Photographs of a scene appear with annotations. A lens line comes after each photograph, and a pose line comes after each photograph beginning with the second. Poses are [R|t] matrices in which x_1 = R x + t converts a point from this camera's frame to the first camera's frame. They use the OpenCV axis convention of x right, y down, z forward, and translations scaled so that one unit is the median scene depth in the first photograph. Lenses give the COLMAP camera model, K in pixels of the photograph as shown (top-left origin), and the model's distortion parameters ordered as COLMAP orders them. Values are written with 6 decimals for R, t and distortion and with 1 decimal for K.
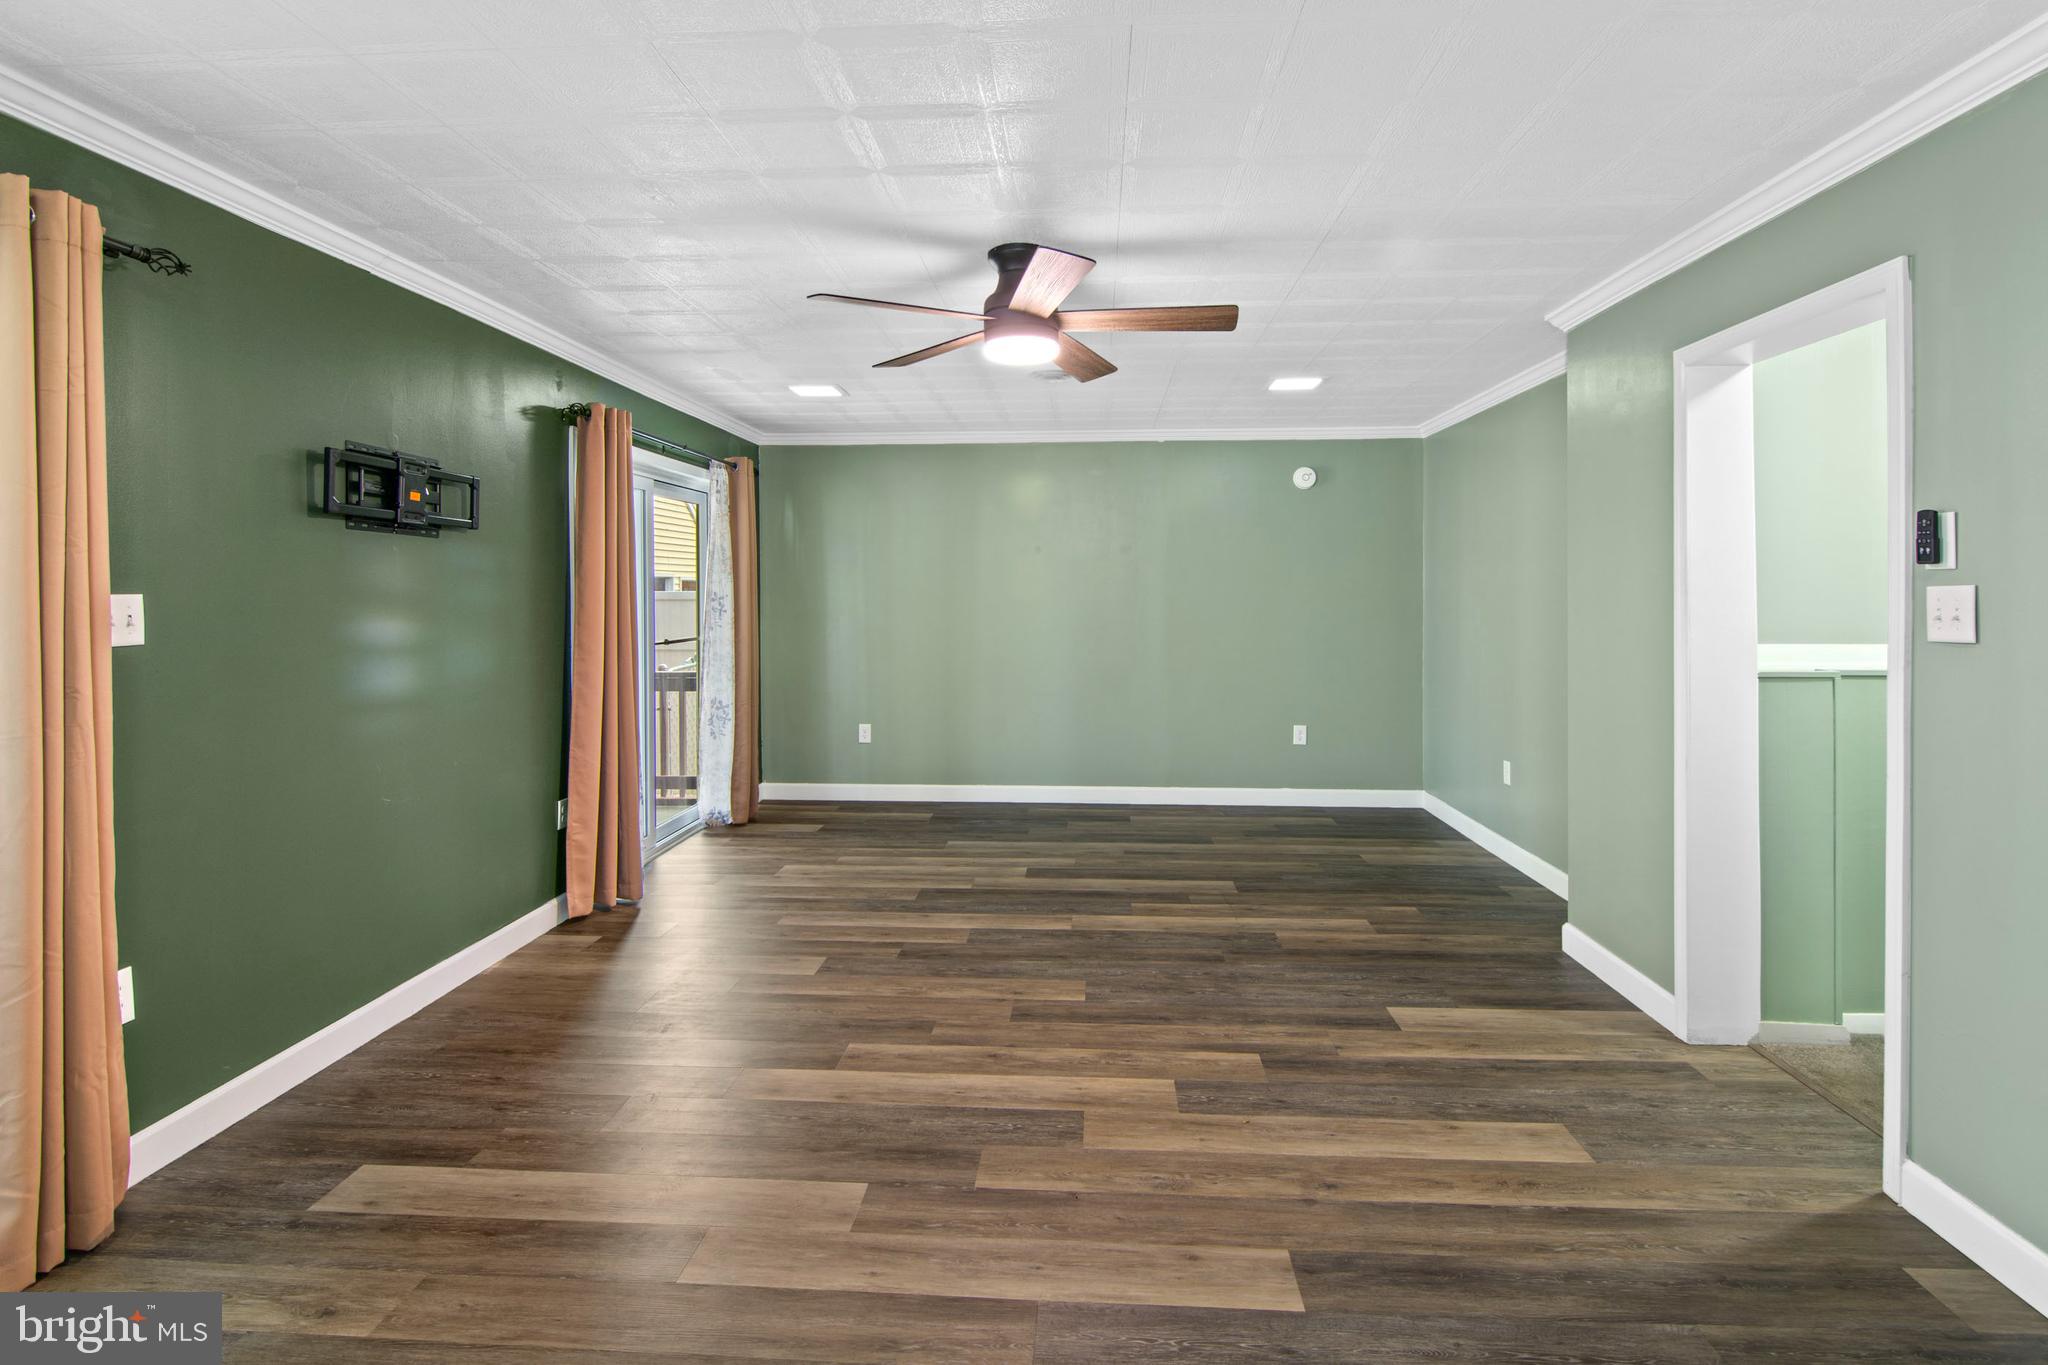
lens RADIAL K [[1015.1, 0, 1013.9], [0, 1015.1, 689.0], [0, 0, 1]] dist [-0.005608, -0.003897]
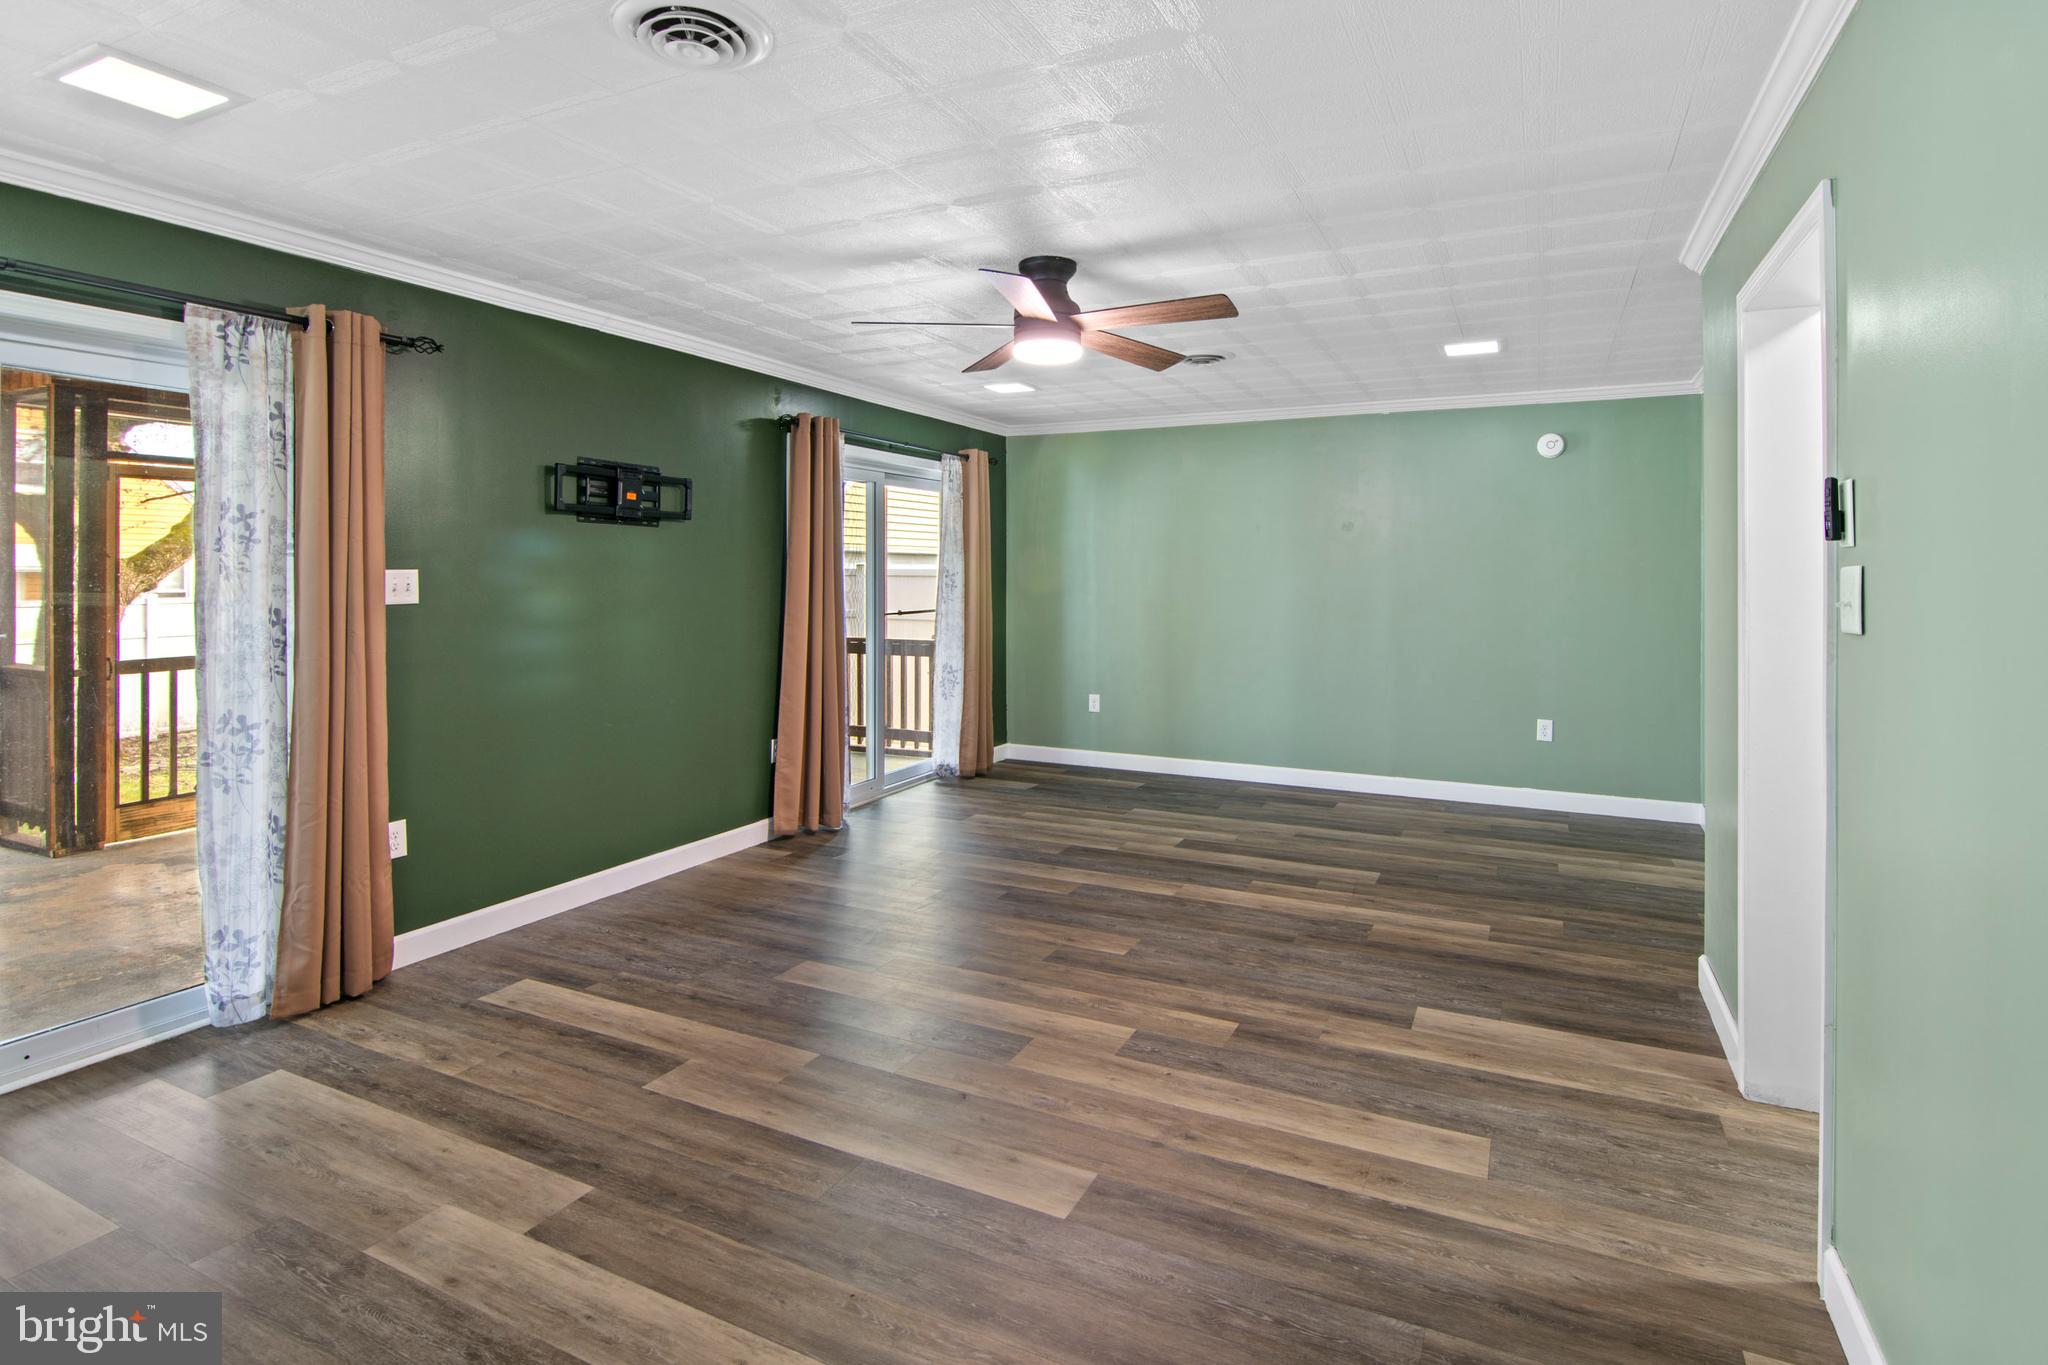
lens RADIAL K [[1015.1, 0, 1015.5], [0, 1015.1, 673.8], [0, 0, 1]] dist [-0.005608, -0.003897]
pose [[0.924059, 0.042789, -0.379847, 0.400254], [-0.040166, 0.999083, 0.014831, 0.001057], [0.380133, 0.001552, 0.924930, -0.032677]]
